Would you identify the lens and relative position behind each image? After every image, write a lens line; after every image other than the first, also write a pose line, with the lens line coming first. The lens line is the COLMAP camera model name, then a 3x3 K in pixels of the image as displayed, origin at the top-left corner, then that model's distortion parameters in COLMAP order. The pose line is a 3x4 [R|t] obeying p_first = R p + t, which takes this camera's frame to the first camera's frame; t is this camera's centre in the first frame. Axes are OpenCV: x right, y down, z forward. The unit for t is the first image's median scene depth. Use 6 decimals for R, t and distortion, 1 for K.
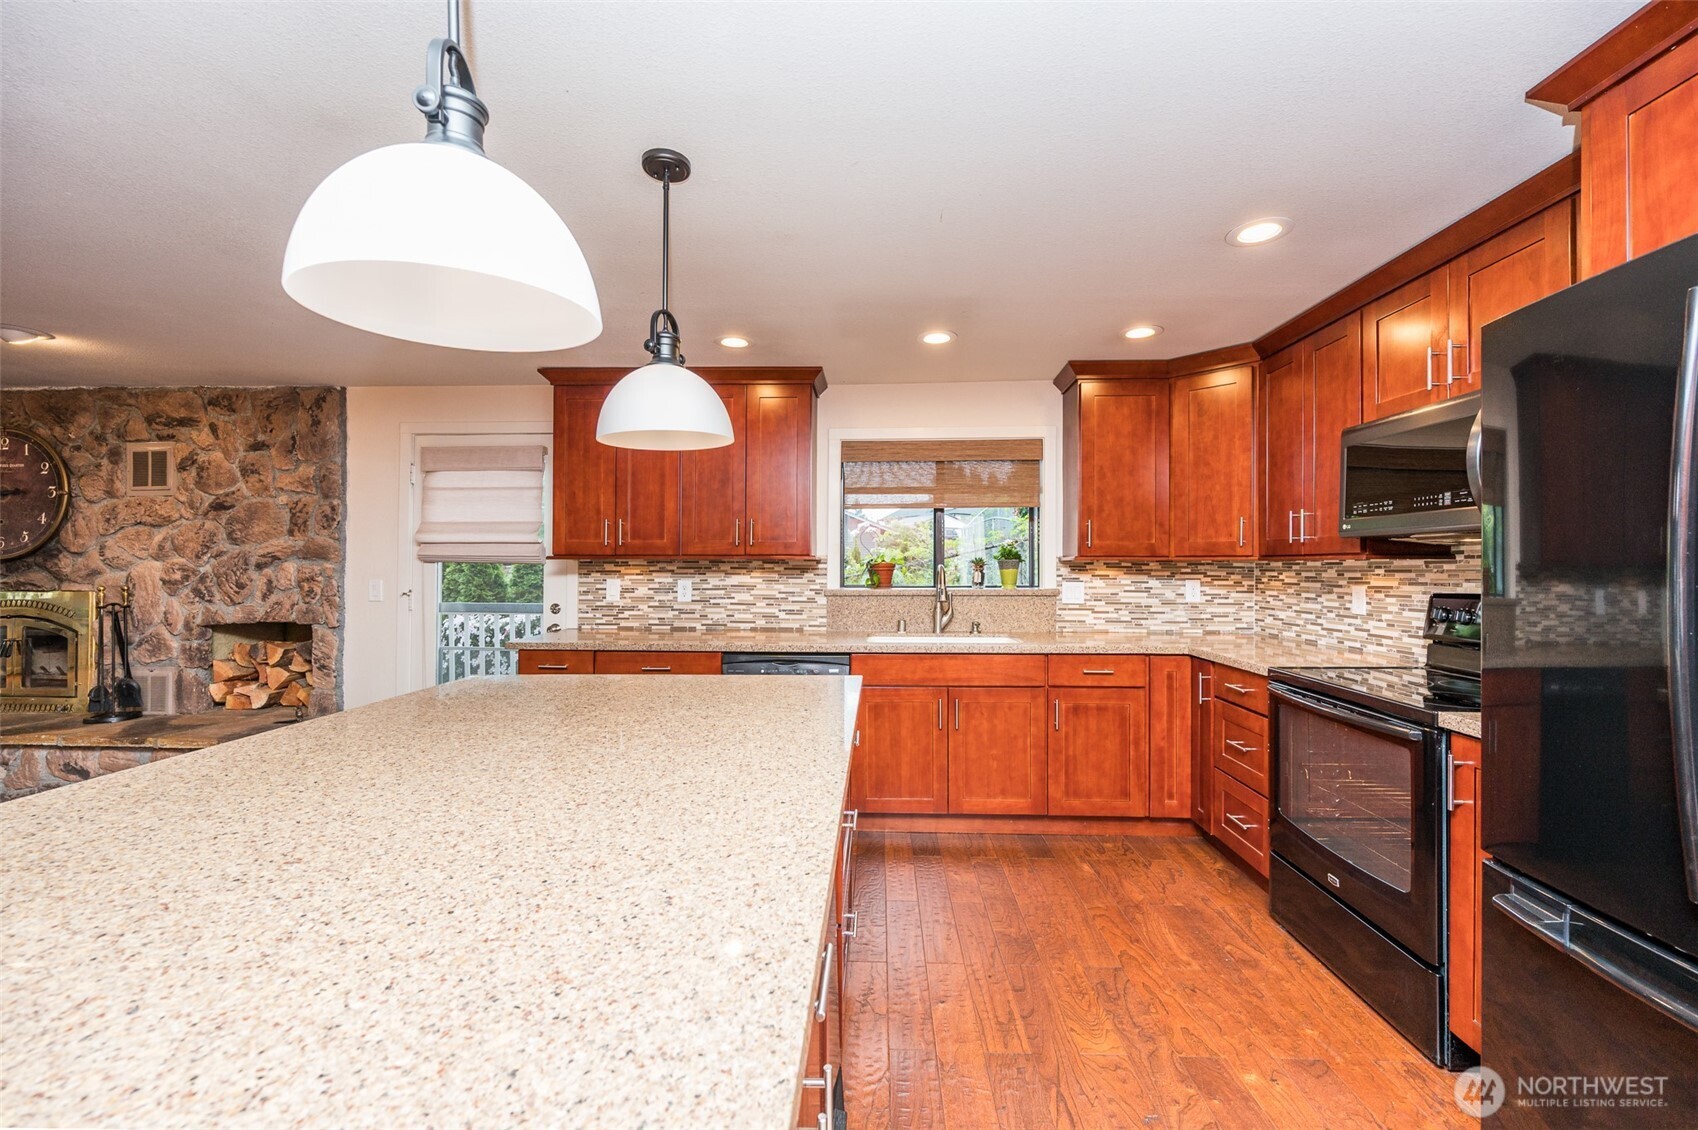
lens RADIAL K [[680.7, 0, 856.0], [0, 680.7, 556.8], [0, 0, 1]] dist [-0.003165, -0.000417]
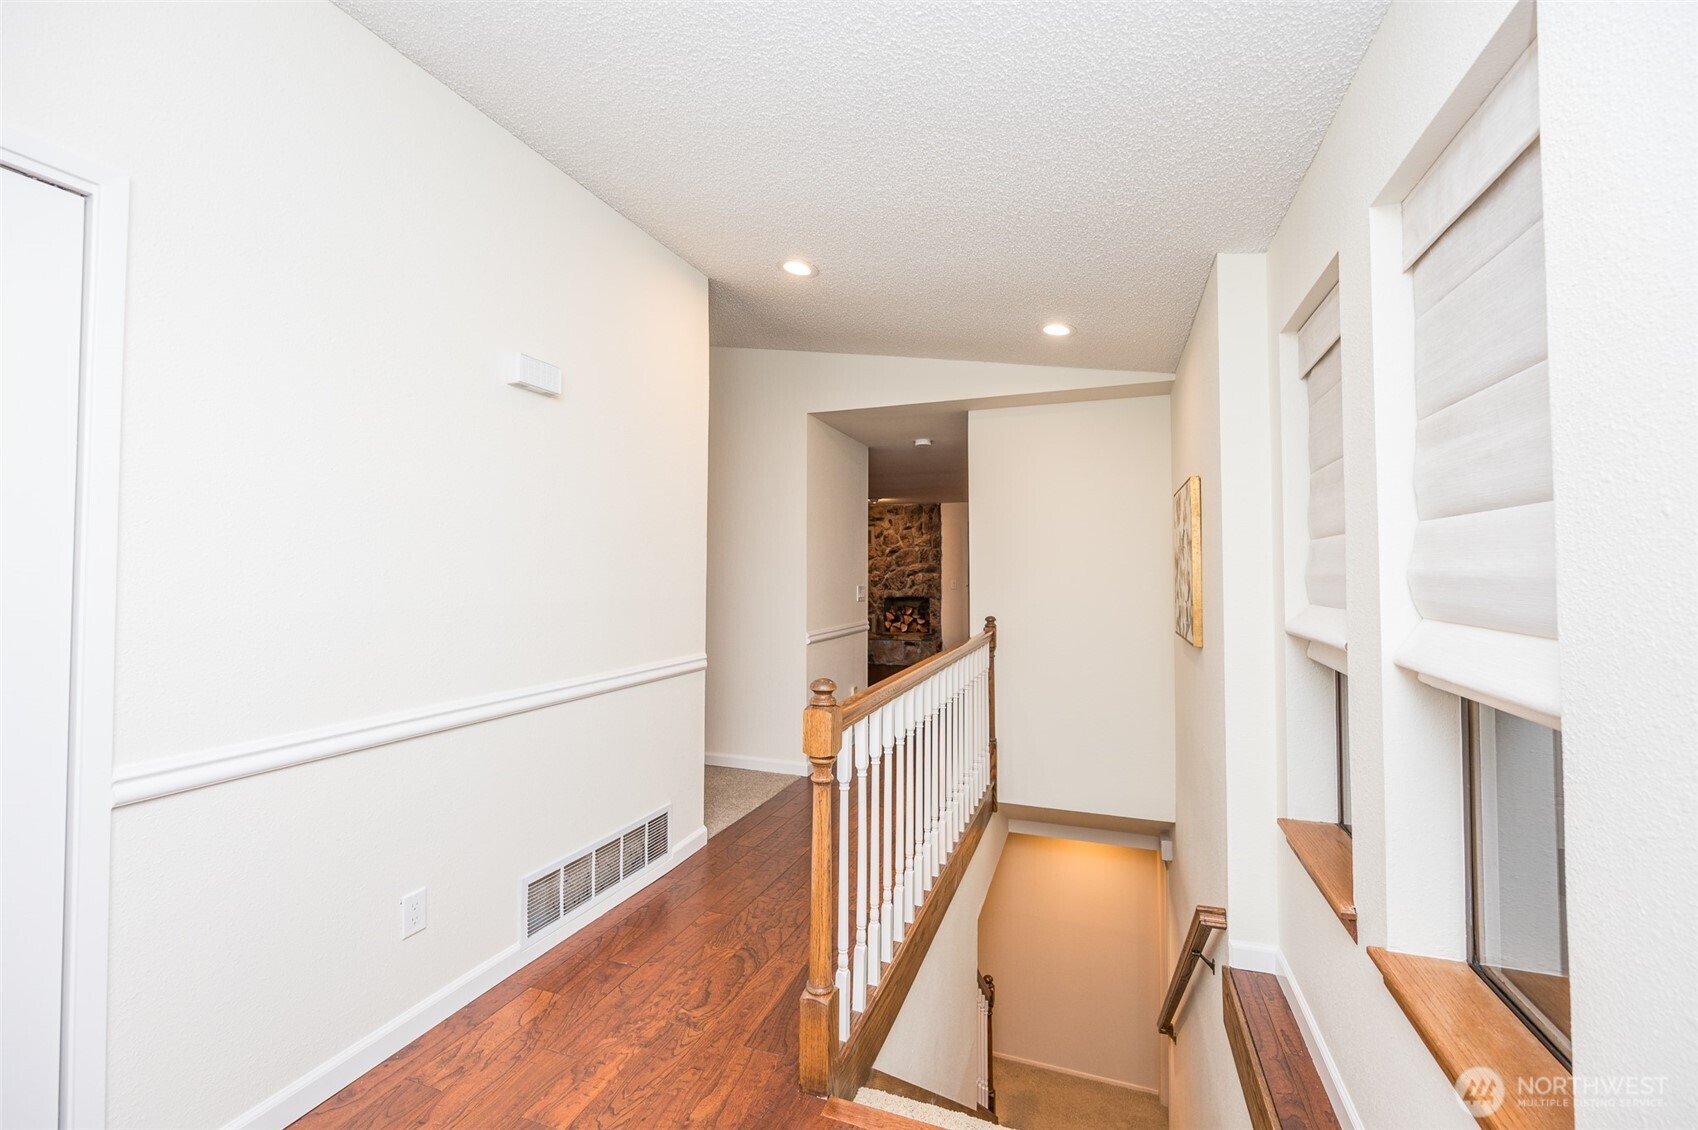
lens RADIAL K [[680.7, 0, 856.0], [0, 680.7, 556.8], [0, 0, 1]] dist [-0.003165, -0.000417]
pose [[0.951353, -0.009206, -0.307967, -0.281606], [0.002387, 0.999744, -0.022511, 0.002381], [0.308095, 0.020681, 0.951131, -1.491831]]
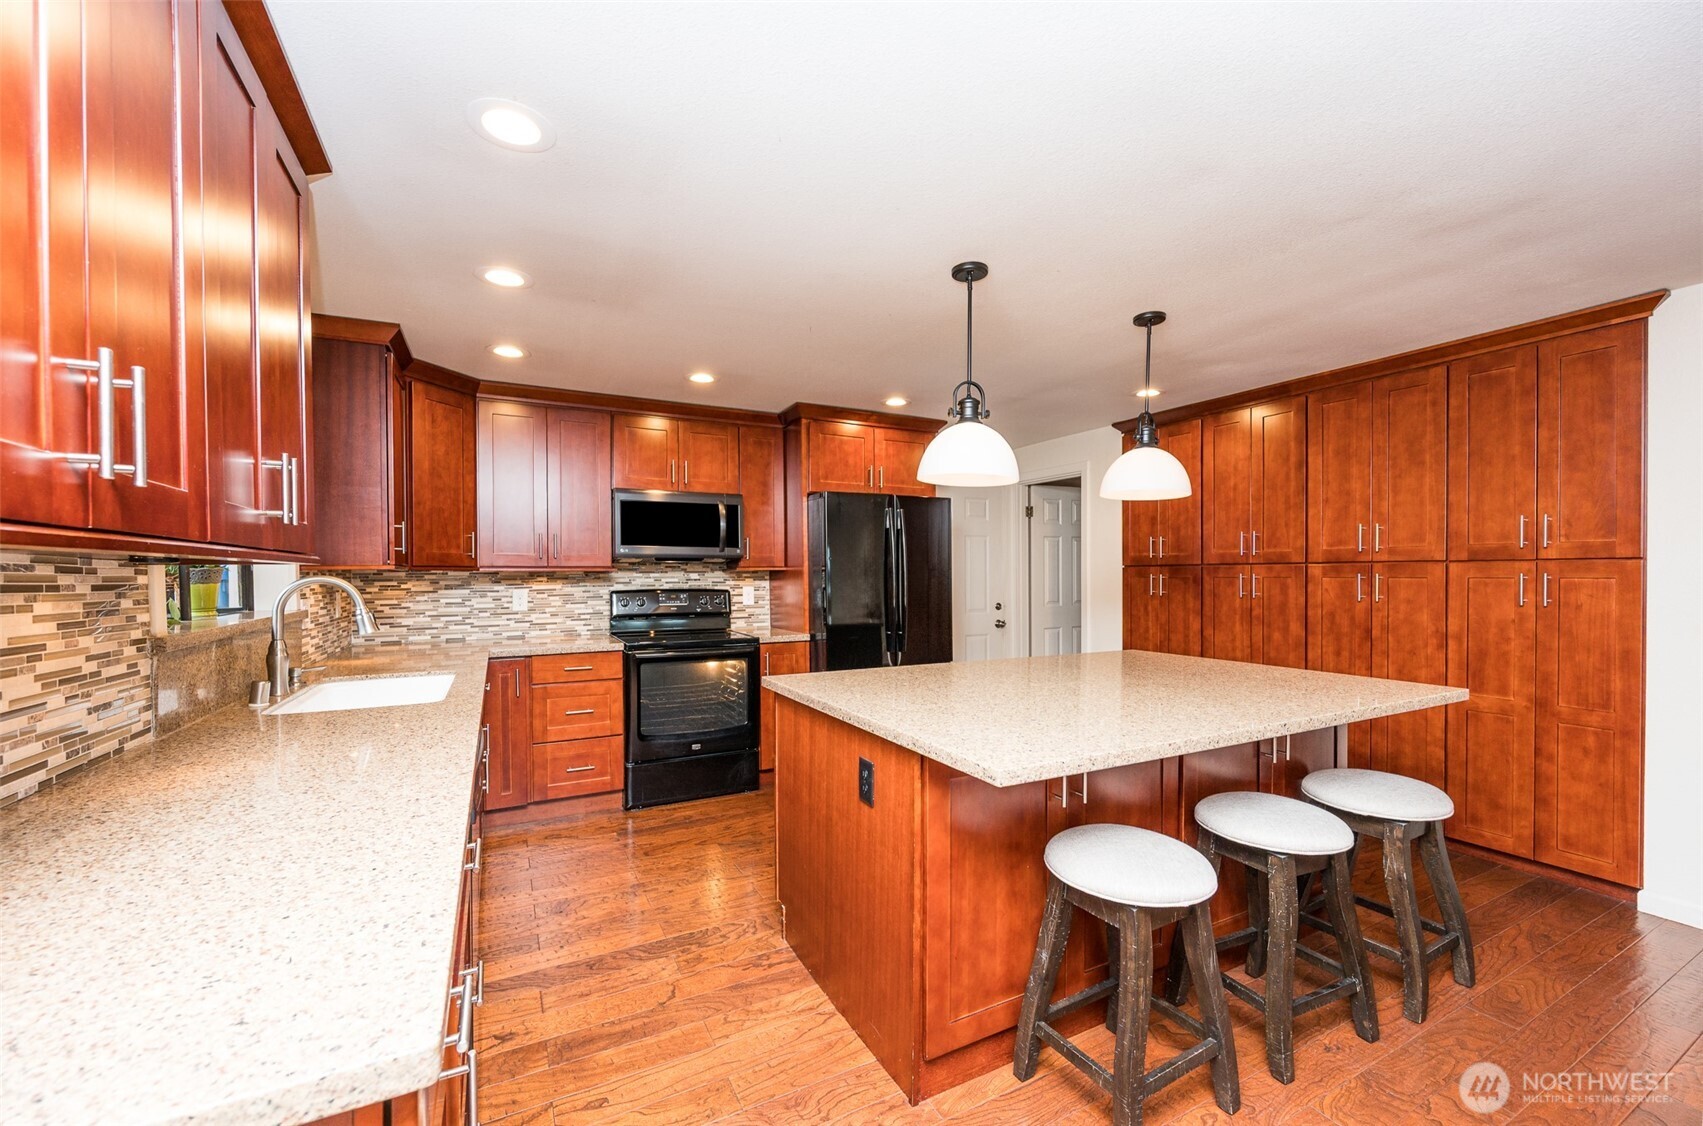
lens RADIAL K [[688.4, 0, 851.8], [0, 688.4, 584.2], [0, 0, 1]] dist [-0.000295, -0.000149]
pose [[-0.494998, -0.012846, 0.868799, -0.588095], [-0.006444, 0.999917, 0.011114, 0.008461], [-0.868870, -0.000097, -0.495040, 0.818059]]
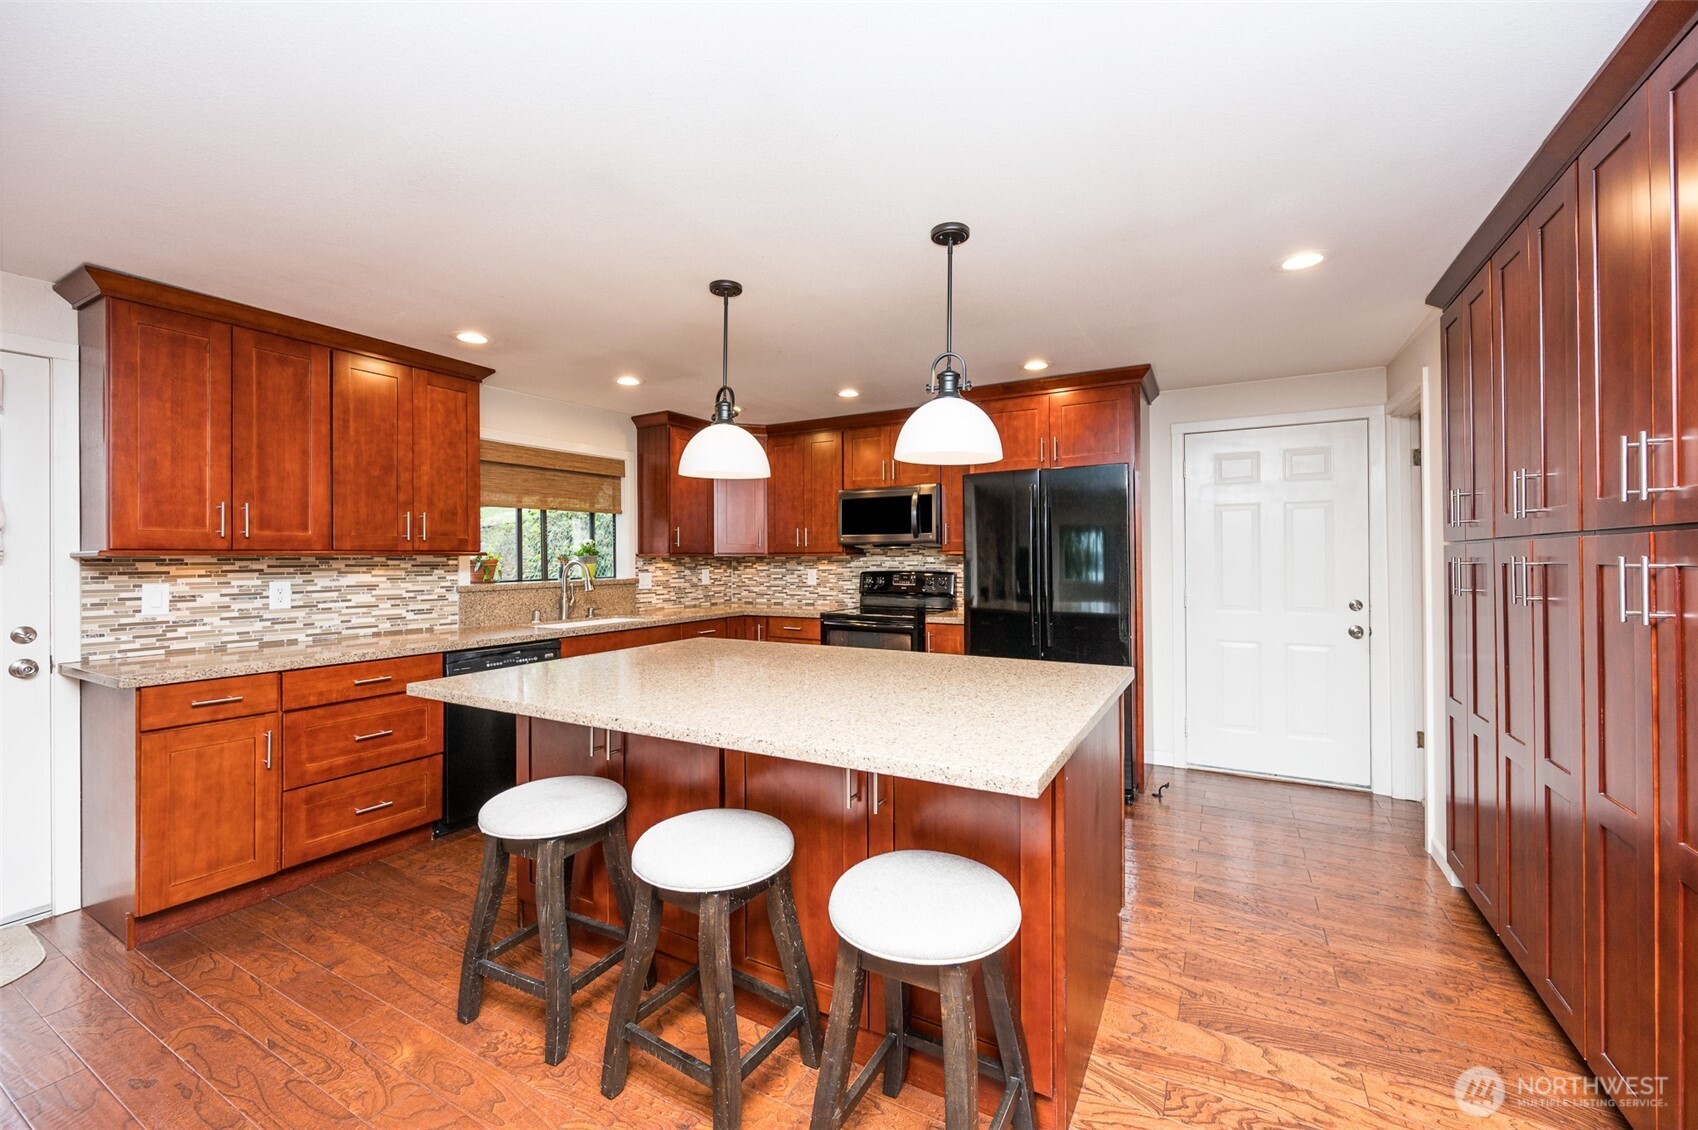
lens RADIAL K [[680.7, 0, 856.0], [0, 680.7, 556.8], [0, 0, 1]] dist [-0.003165, -0.000417]
pose [[0.447699, -0.001915, 0.894182, -0.649458], [-0.002939, 0.999989, 0.003613, 0.000221], [-0.894180, -0.004246, 0.447688, 0.040603]]
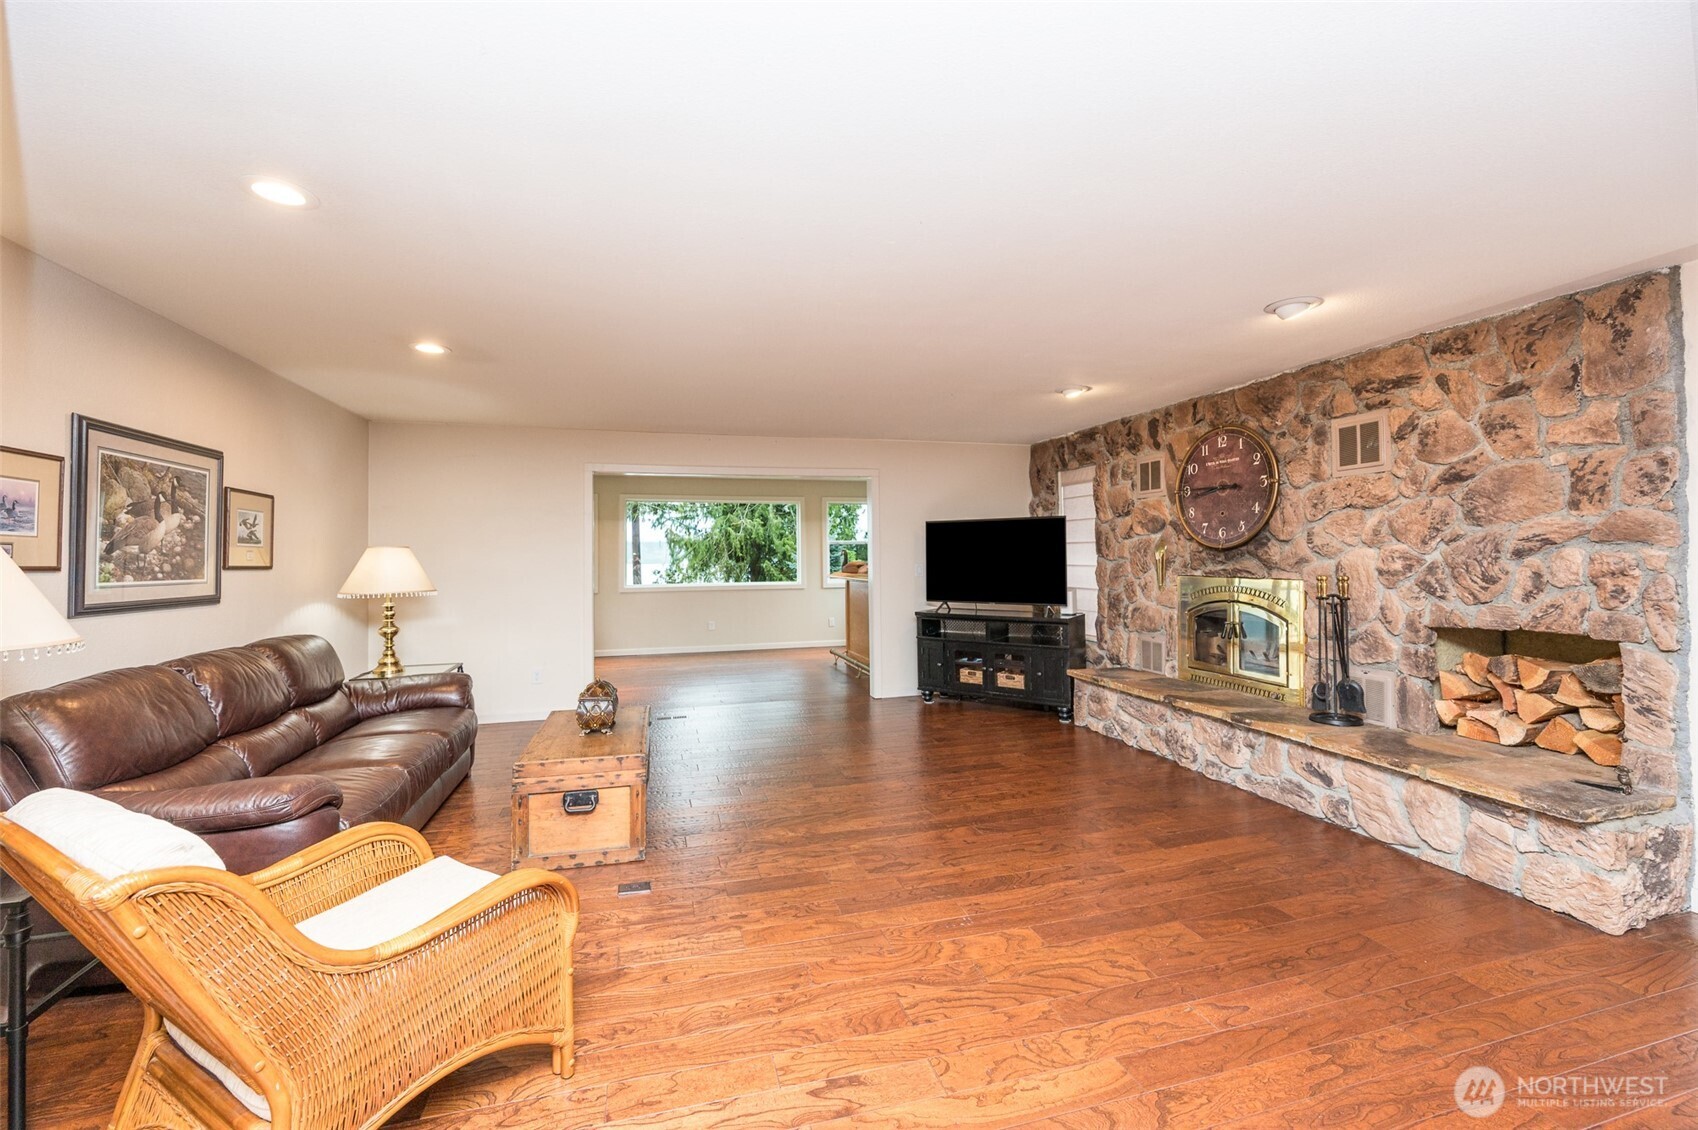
lens RADIAL K [[695.8, 0, 845.8], [0, 695.8, 546.3], [0, 0, 1]] dist [-0.000728, -0.000137]
pose [[0.314887, -0.012823, -0.949043, -0.396379], [0.013806, 0.999865, -0.008929, 0.002619], [0.949029, -0.010291, 0.315021, 0.075249]]
